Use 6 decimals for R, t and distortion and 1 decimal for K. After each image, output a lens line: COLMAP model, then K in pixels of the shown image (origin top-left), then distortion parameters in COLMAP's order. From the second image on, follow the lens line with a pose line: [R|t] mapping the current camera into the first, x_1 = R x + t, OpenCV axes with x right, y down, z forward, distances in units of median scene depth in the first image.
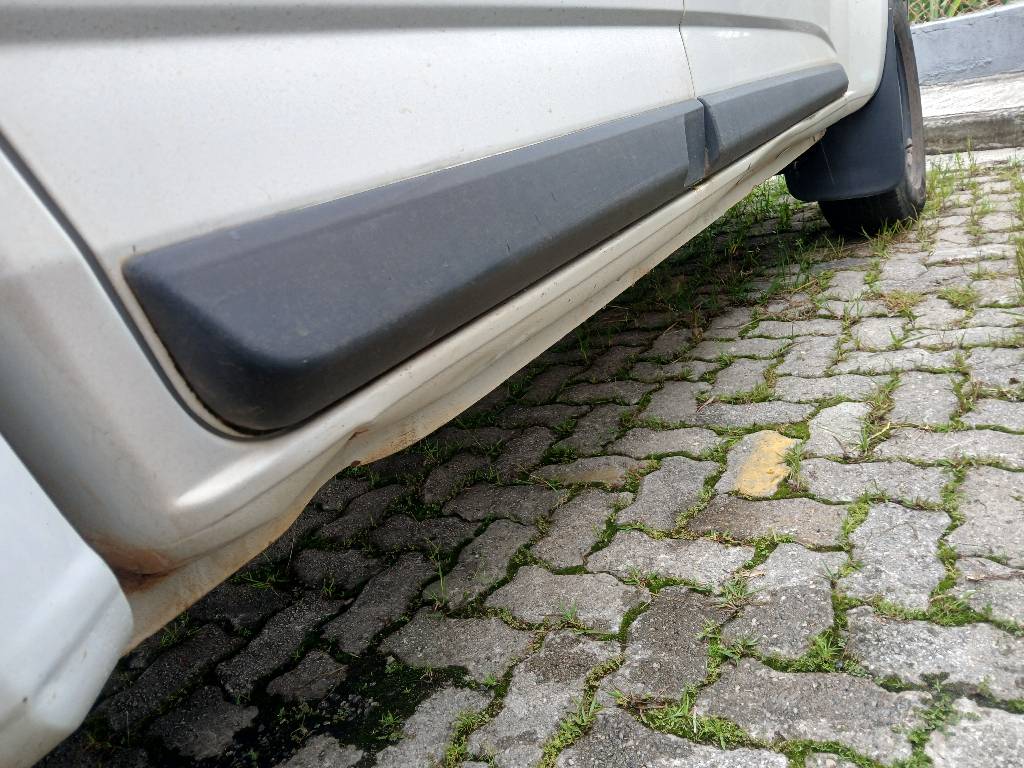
lens RADIAL K [[811.7, 0, 507.3], [0, 811.7, 395.7], [0, 0, 1]] dist [0.048761, -0.148954]
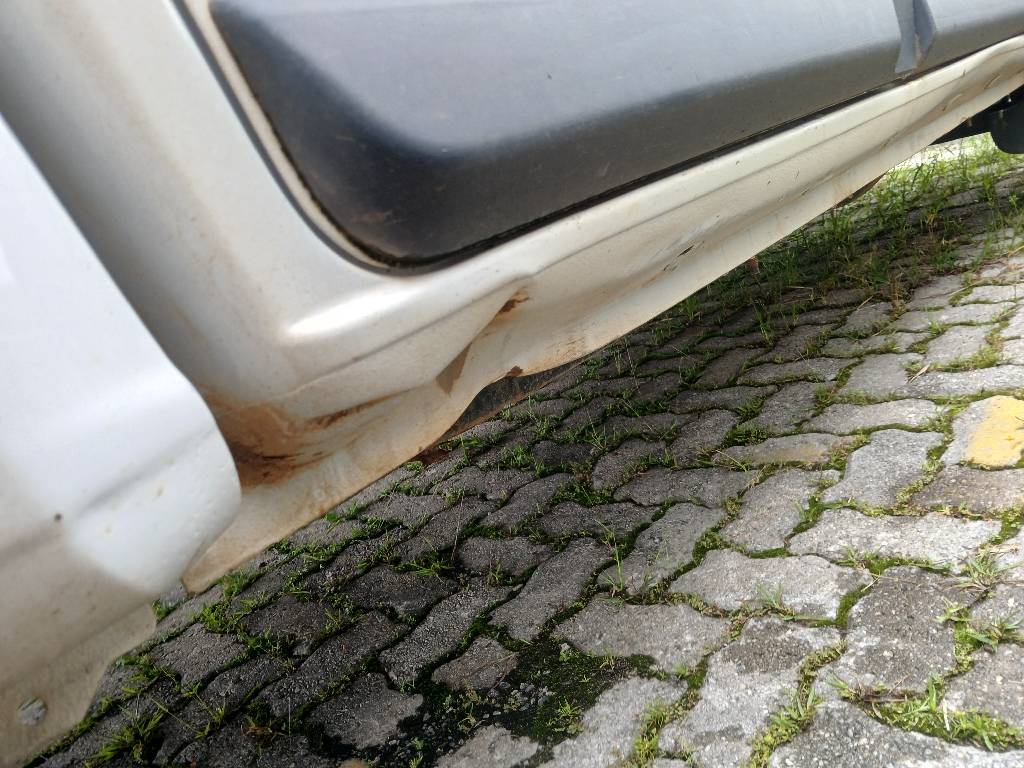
lens RADIAL K [[811.7, 0, 507.3], [0, 811.7, 395.7], [0, 0, 1]] dist [0.048761, -0.148954]
pose [[0.979438, -0.037248, -0.198279, -0.017771], [0.028954, 0.998587, -0.044566, 0.083564], [0.199658, 0.037909, 0.979132, 0.098496]]
